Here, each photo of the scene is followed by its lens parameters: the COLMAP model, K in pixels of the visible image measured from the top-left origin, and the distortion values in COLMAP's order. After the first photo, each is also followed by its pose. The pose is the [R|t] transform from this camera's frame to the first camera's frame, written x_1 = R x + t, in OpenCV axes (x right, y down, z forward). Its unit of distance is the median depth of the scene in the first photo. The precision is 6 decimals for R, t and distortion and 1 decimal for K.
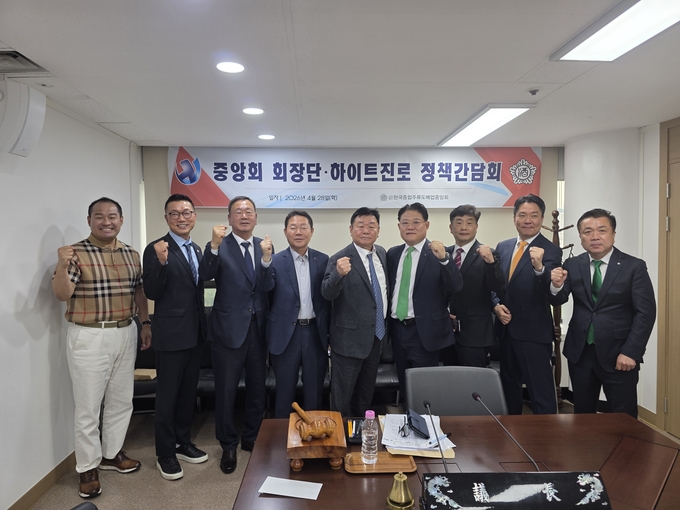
lens RADIAL K [[455.4, 0, 343.2], [0, 455.4, 252.6], [0, 0, 1]] dist [-0.000059, -0.006743]
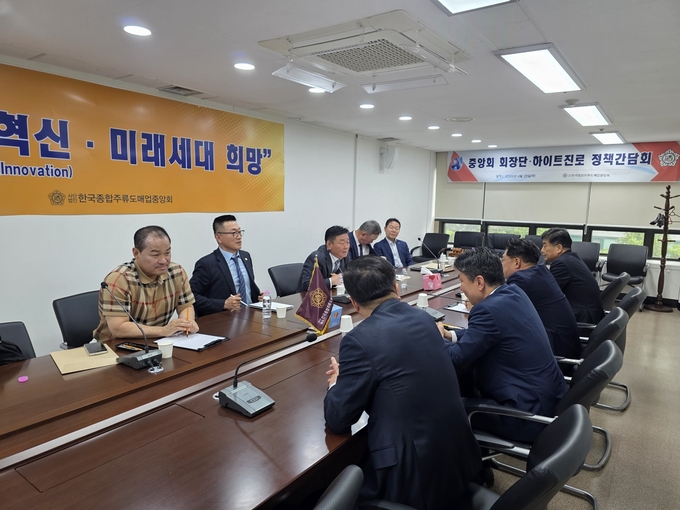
lens RADIAL K [[455.4, 0, 342.8], [0, 455.4, 255.3], [0, 0, 1]] dist [-0.000059, -0.006743]
pose [[0.779751, 0.107682, -0.616760, 0.526058], [-0.039874, 0.991640, 0.122723, -0.000615], [0.624819, -0.071101, 0.777526, -0.869483]]
